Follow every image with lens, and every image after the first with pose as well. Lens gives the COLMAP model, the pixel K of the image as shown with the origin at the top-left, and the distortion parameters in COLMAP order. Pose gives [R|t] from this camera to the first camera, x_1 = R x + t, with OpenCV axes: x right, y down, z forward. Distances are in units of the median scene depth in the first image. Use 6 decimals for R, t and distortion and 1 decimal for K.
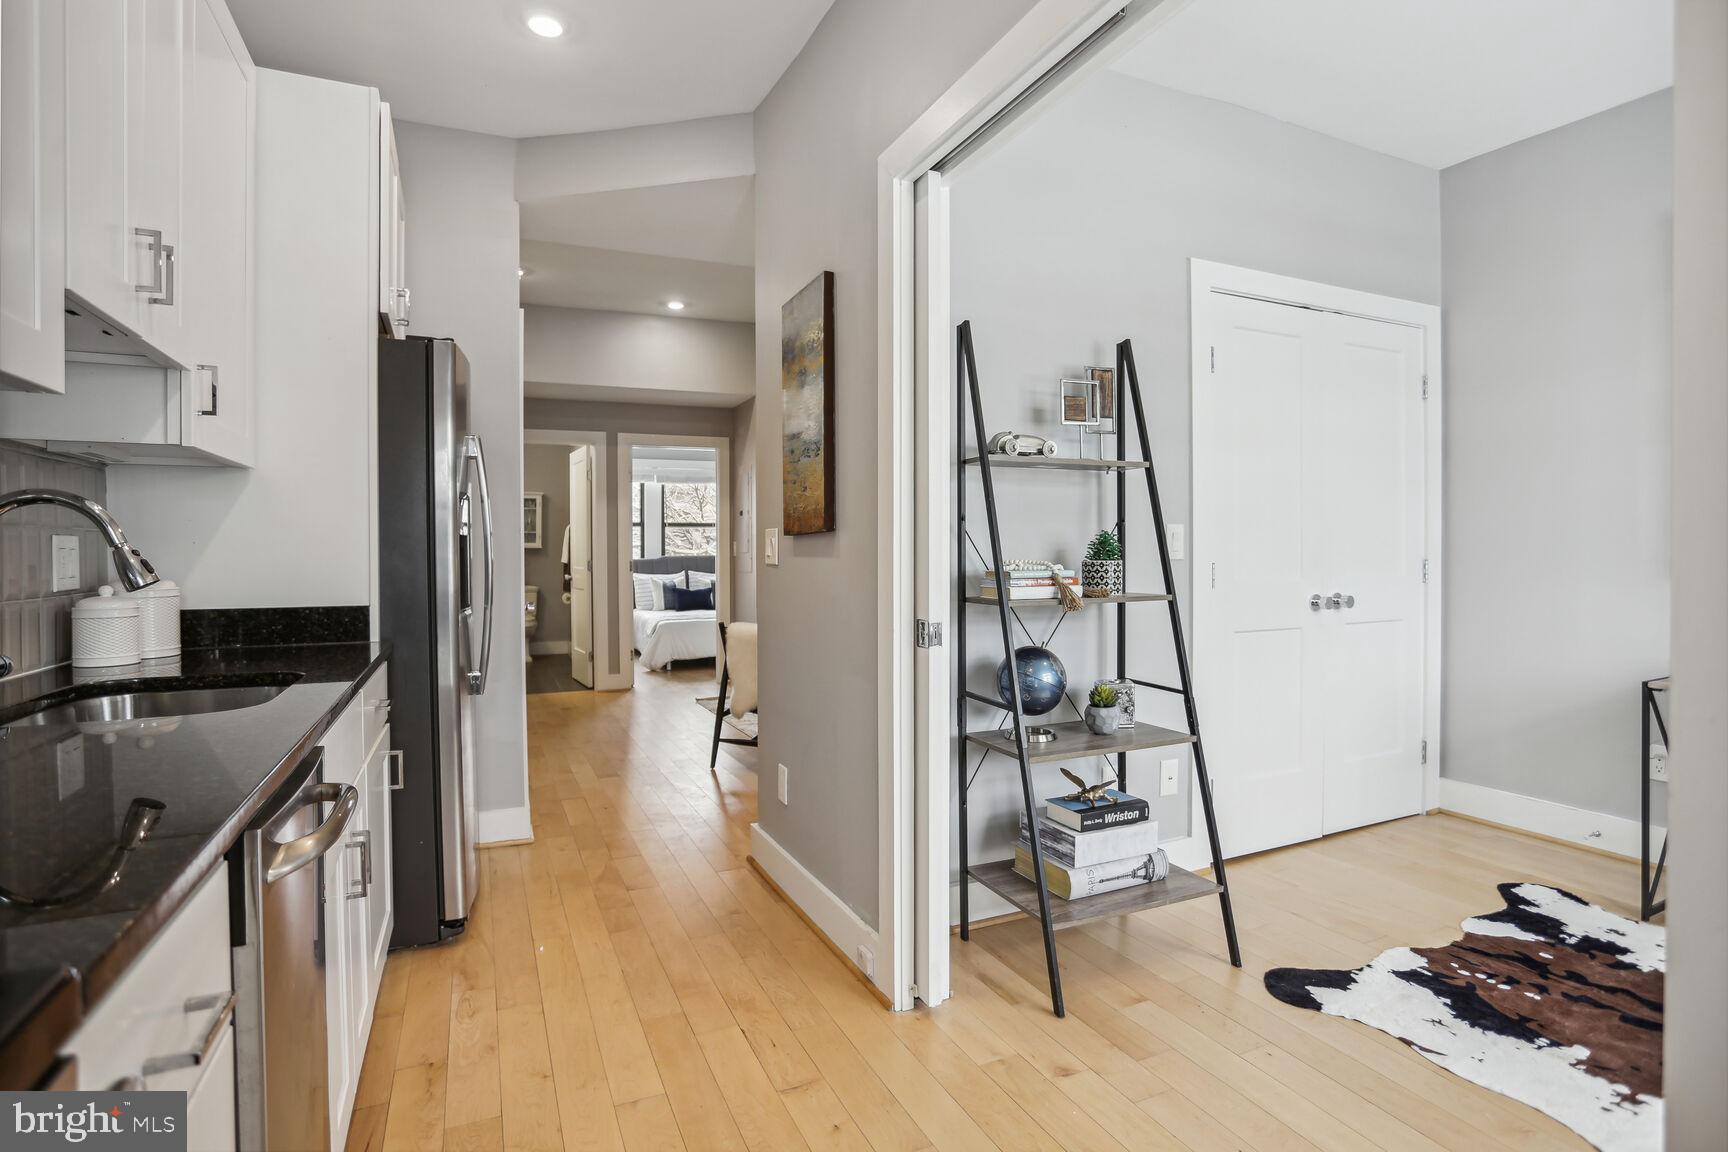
lens RADIAL K [[848.9, 0, 857.3], [0, 848.9, 556.9], [0, 0, 1]] dist [-0.046548, 0.024037]
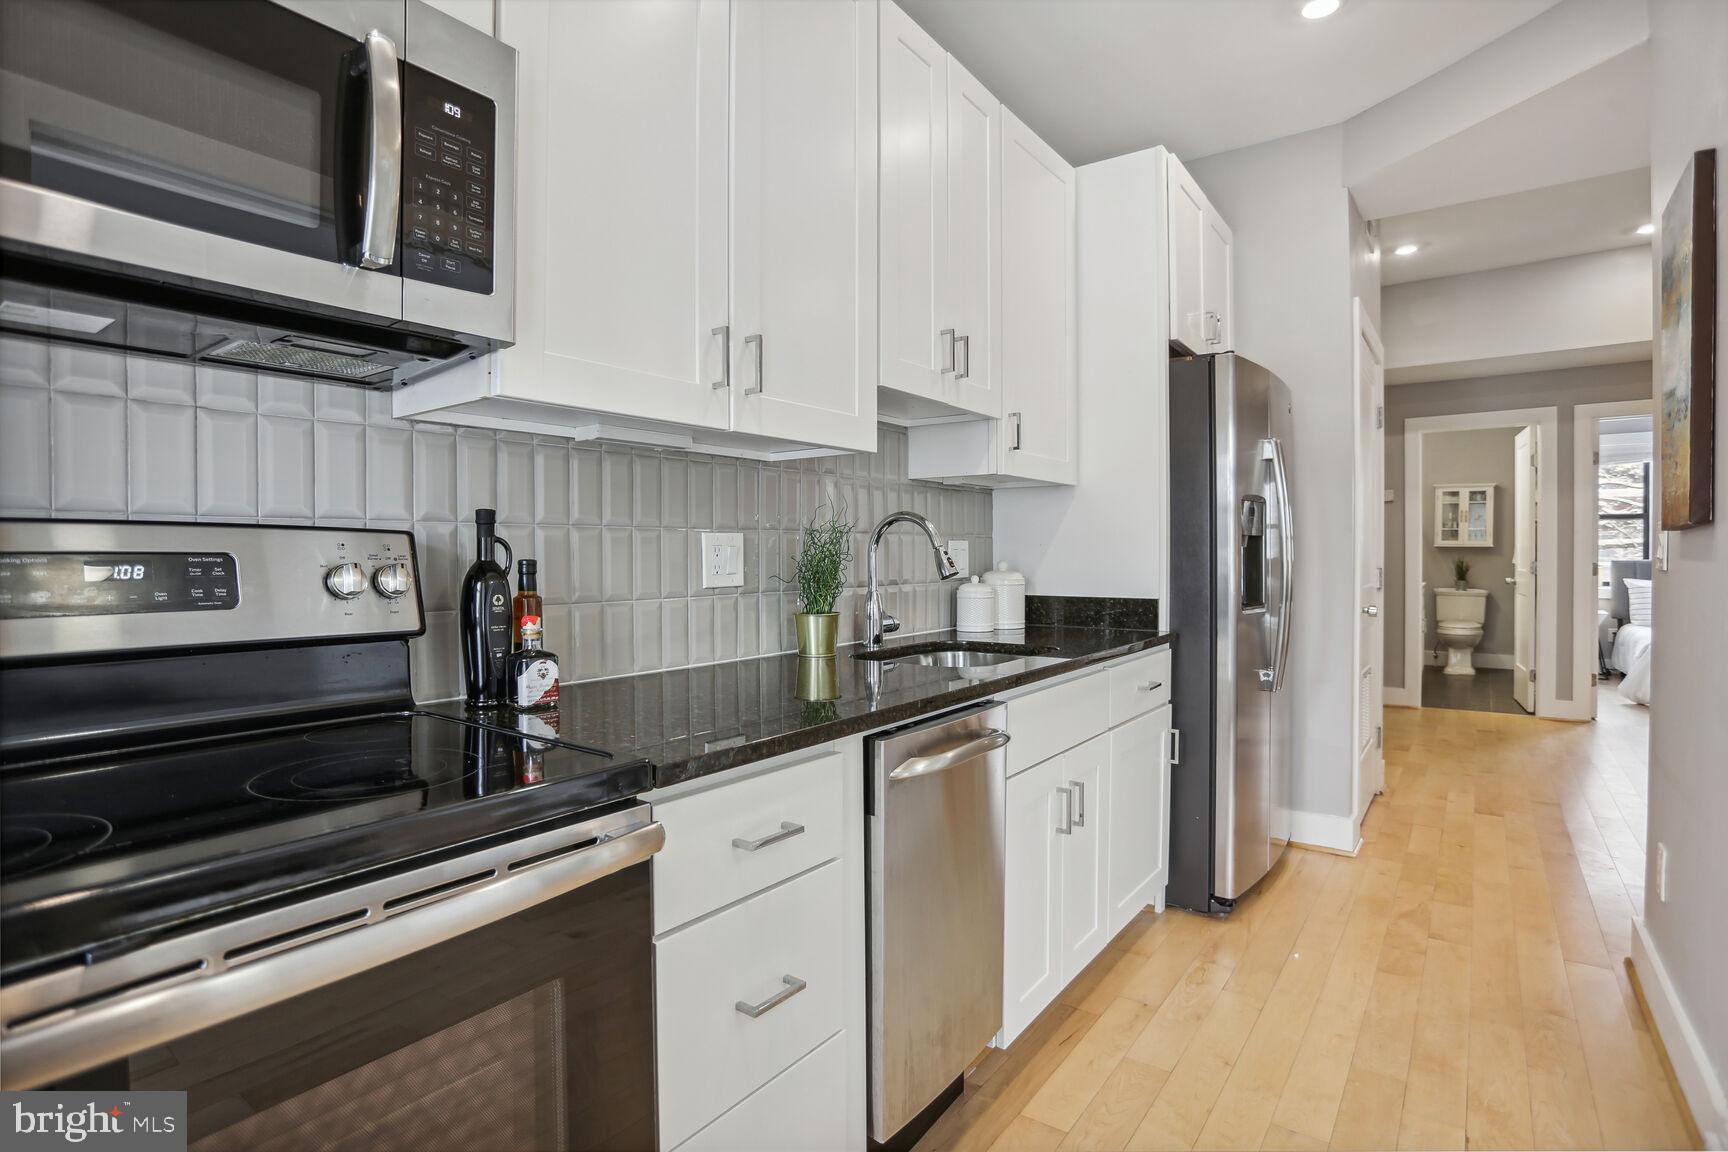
lens RADIAL K [[860.4, 0, 908.7], [0, 860.4, 565.2], [0, 0, 1]] dist [-0.036978, 0.000463]
pose [[0.526923, 0.014792, -0.849784, 0.219854], [-0.005269, 0.999886, 0.014138, -0.002762], [0.849897, -0.002973, 0.526941, 0.088890]]
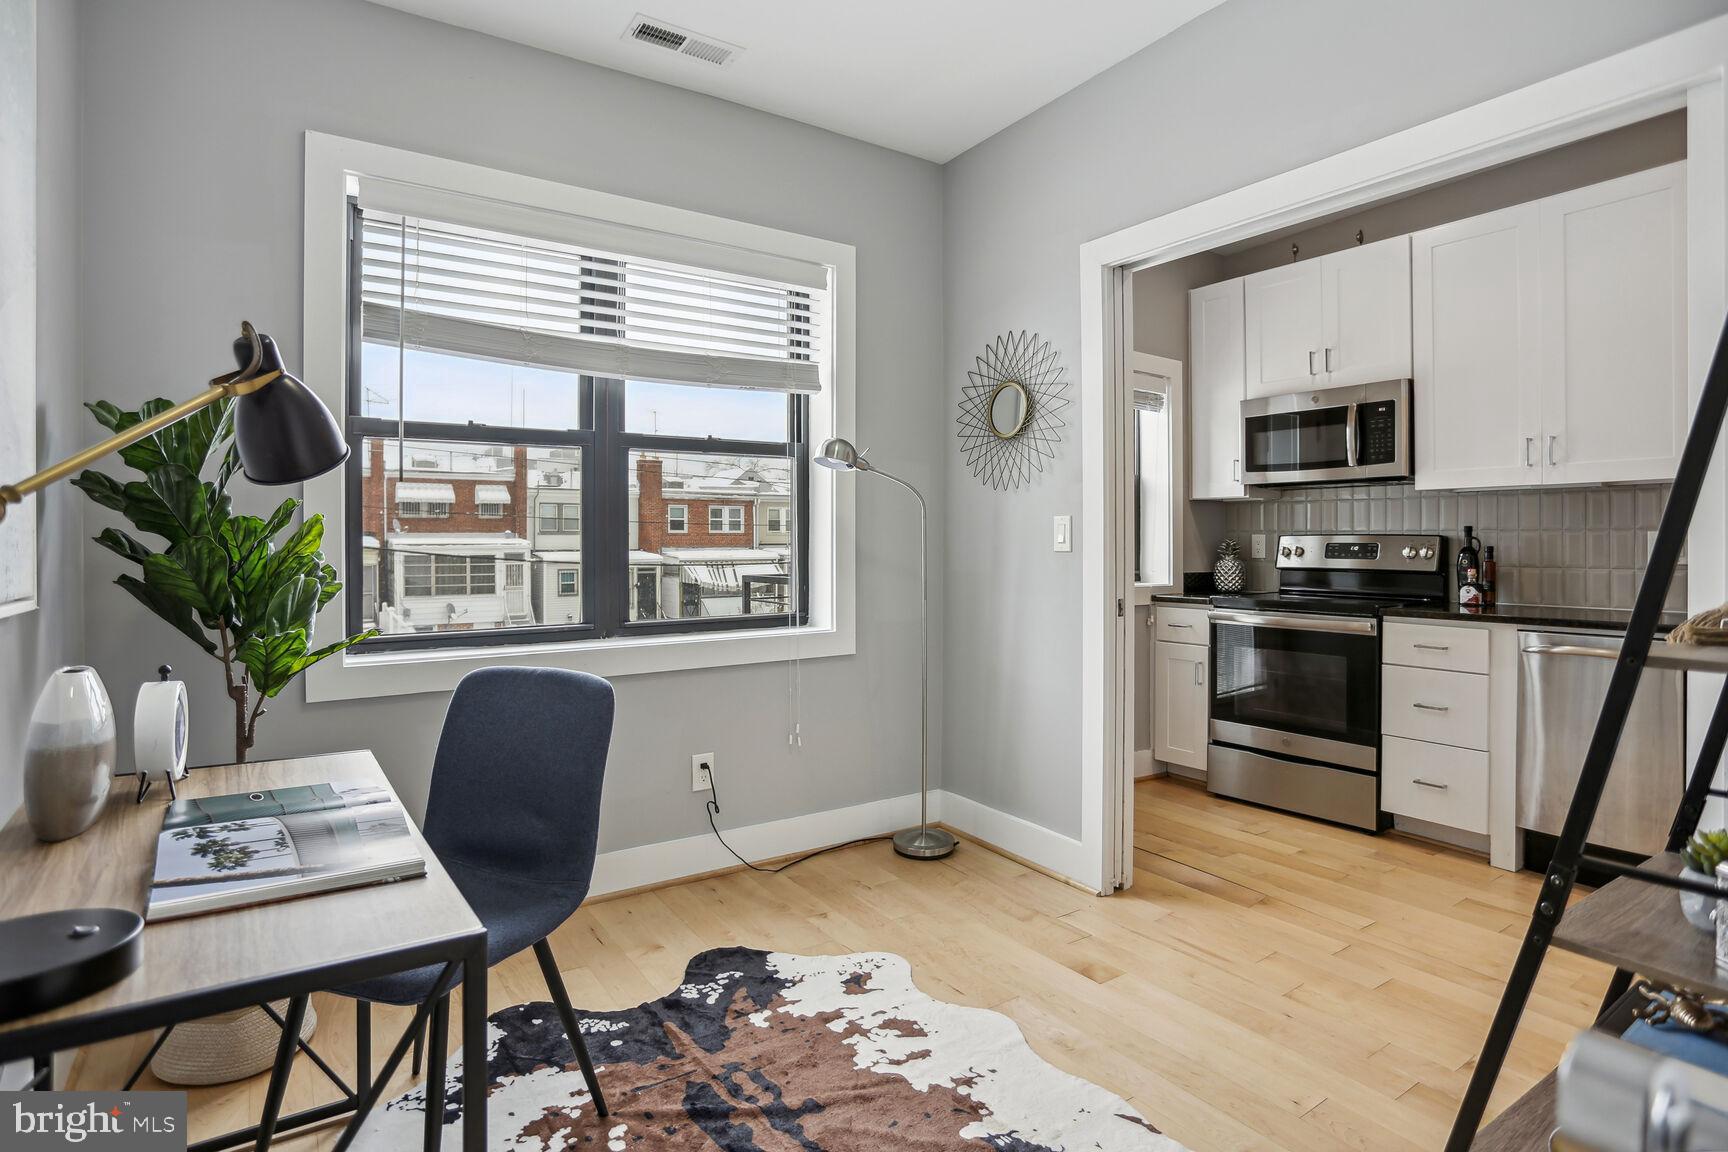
lens RADIAL K [[900.7, 0, 861.0], [0, 900.7, 534.5], [0, 0, 1]] dist [-0.054749, -0.000212]
pose [[-0.983195, 0.003182, -0.182532, 0.851981], [0.003674, 0.999990, -0.002360, -0.015850], [0.182523, -0.002991, -0.983197, 1.393103]]
